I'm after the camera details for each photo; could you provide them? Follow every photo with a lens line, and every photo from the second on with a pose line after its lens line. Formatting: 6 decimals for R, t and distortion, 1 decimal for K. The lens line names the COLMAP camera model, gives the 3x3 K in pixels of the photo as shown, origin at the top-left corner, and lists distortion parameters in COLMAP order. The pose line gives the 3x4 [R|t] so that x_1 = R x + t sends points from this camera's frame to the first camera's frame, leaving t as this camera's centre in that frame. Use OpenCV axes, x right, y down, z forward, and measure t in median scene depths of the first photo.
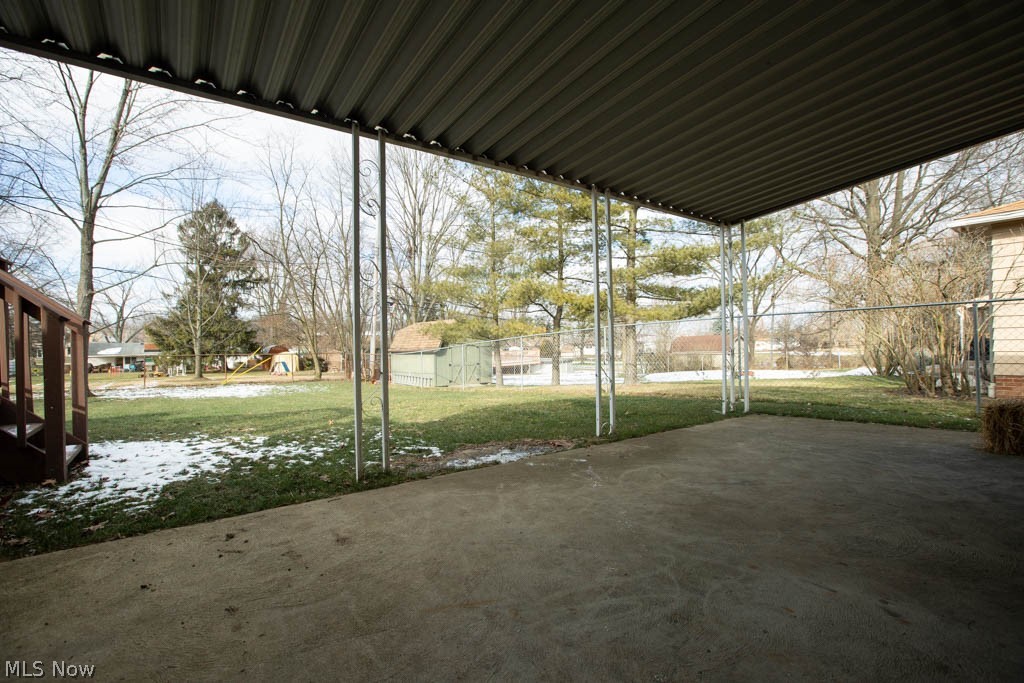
lens RADIAL K [[465.5, 0, 512.0], [0, 465.5, 341.5], [0, 0, 1]] dist [-0.044182, 0.010400]
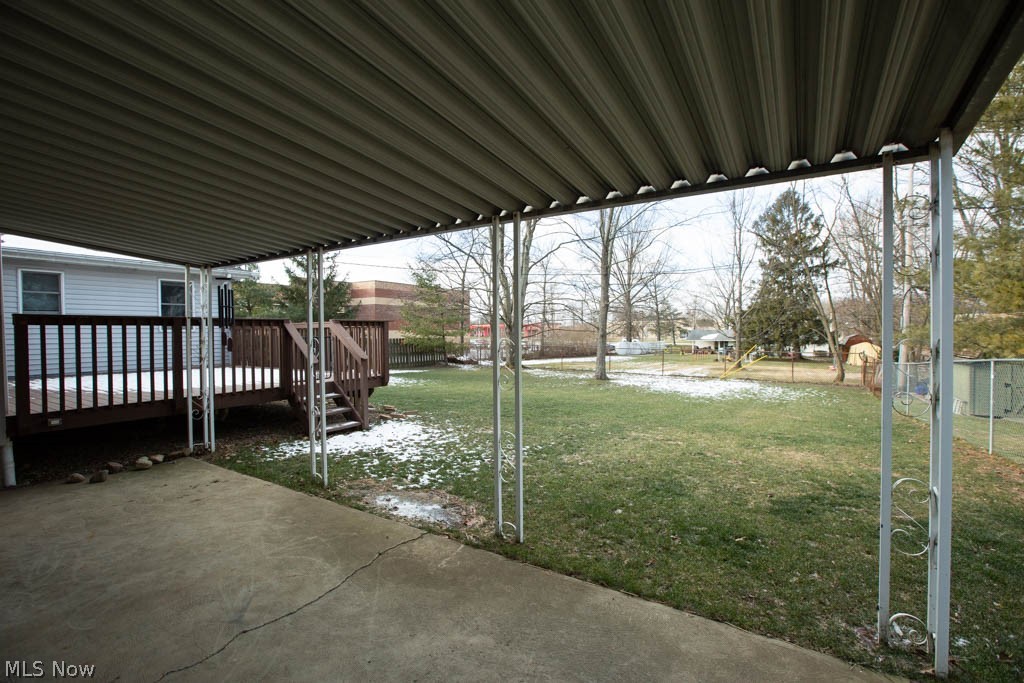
lens RADIAL K [[465.5, 0, 512.0], [0, 465.5, 341.5], [0, 0, 1]] dist [-0.044182, 0.010400]
pose [[0.366006, 0.033501, -0.930009, 1.405741], [0.001466, 0.999330, 0.036575, -0.233284], [0.930611, -0.014750, 0.365712, 1.134650]]
